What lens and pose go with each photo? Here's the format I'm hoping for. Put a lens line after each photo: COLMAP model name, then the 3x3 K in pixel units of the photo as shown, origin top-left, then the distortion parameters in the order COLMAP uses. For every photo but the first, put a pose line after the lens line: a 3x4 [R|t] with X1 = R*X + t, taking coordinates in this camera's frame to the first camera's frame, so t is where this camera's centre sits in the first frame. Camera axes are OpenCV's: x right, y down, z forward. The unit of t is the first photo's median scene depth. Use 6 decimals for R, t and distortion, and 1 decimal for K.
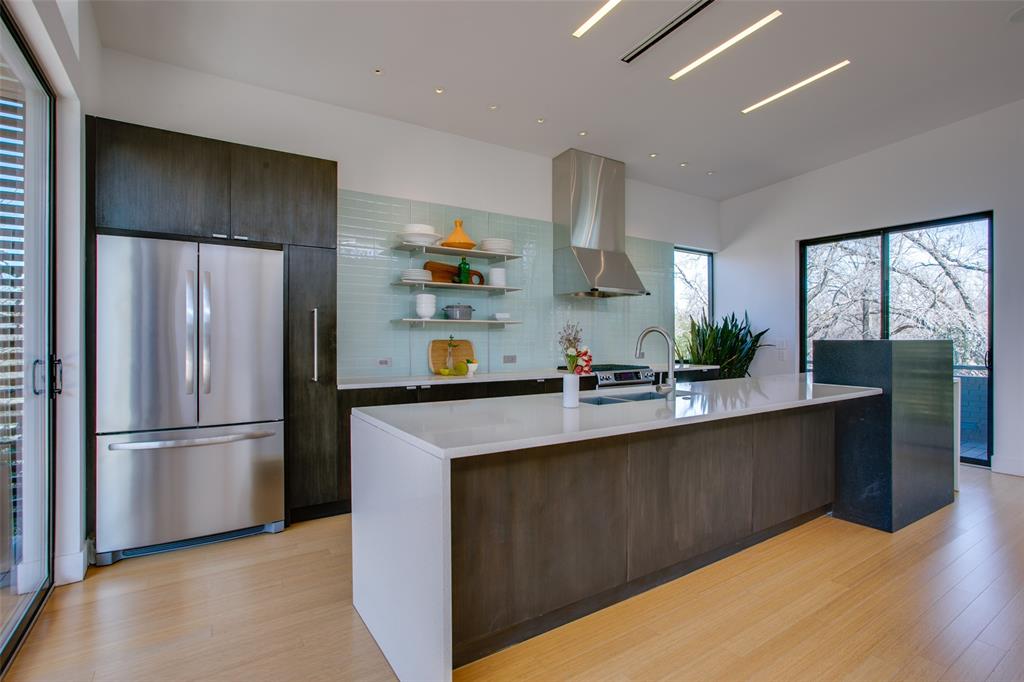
lens RADIAL K [[495.2, 0, 510.7], [0, 495.2, 336.5], [0, 0, 1]] dist [-0.041424, 0.001922]
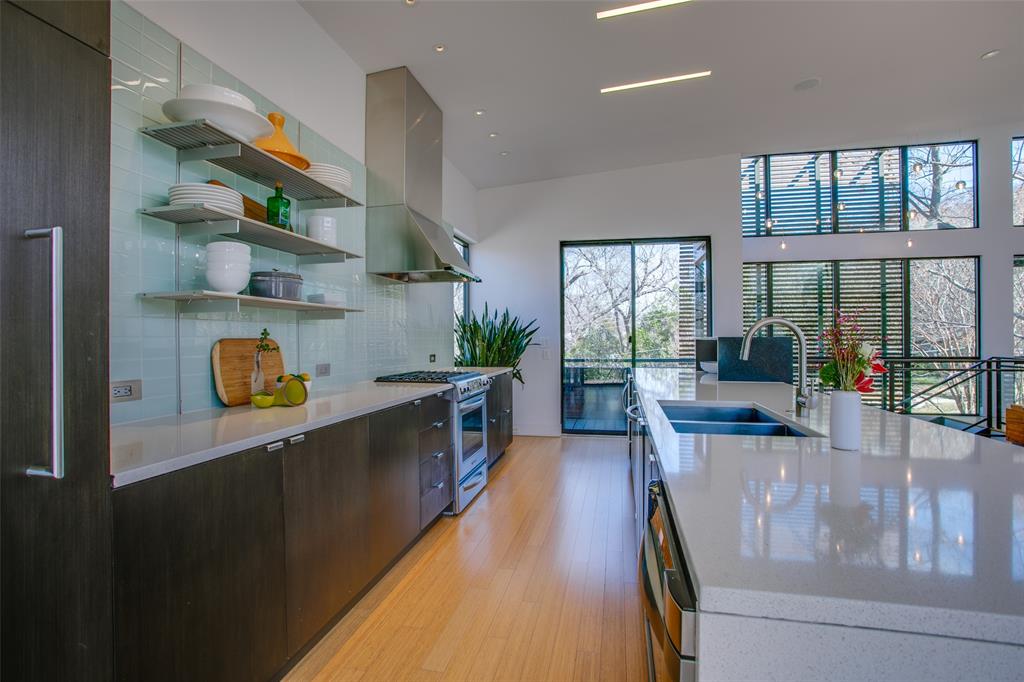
lens RADIAL K [[495.2, 0, 510.7], [0, 495.2, 336.5], [0, 0, 1]] dist [-0.041424, 0.001922]
pose [[0.706000, -0.003144, 0.708205, -0.282716], [0.003164, 0.999994, 0.001285, 0.005110], [-0.708205, 0.001333, 0.706006, 0.426253]]
